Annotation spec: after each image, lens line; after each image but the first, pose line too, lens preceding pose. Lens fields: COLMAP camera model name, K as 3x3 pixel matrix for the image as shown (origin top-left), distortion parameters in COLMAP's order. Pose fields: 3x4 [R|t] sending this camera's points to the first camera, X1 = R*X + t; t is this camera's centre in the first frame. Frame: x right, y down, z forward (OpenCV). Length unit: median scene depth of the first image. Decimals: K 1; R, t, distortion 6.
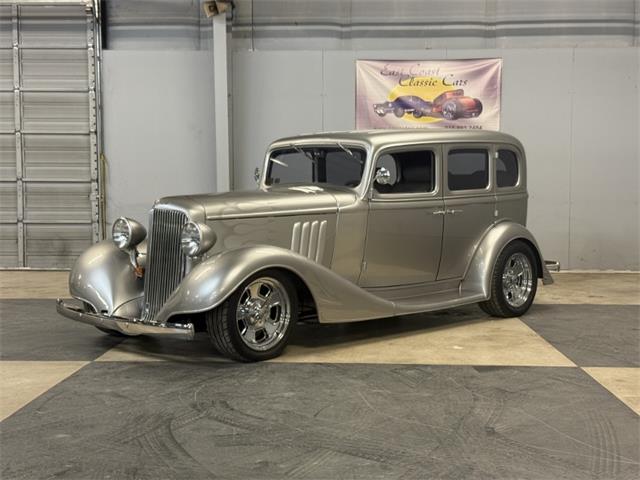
lens RADIAL K [[924.8, 0, 321.3], [0, 924.8, 241.5], [0, 0, 1]] dist [0.215657, -0.510757]
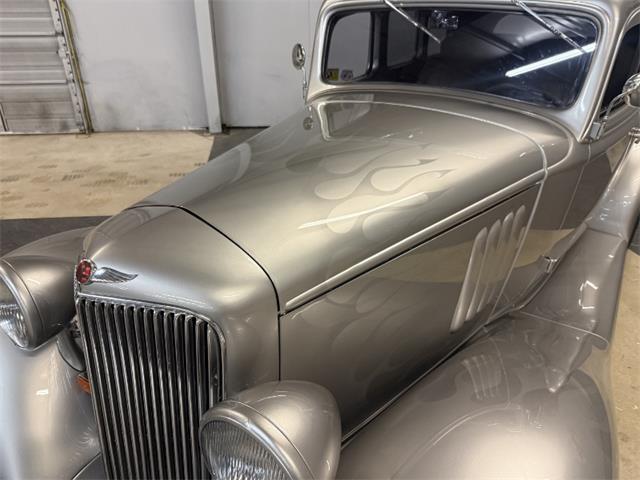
lens RADIAL K [[456.1, 0, 320.0], [0, 456.1, 240.0], [0, 0, 1]] dist [-0.002957, -0.004720]
pose [[0.987061, -0.069709, 0.144403, -0.070858], [0.006904, 0.918200, 0.396058, -0.054414], [-0.160199, -0.389936, 0.906800, 0.480397]]
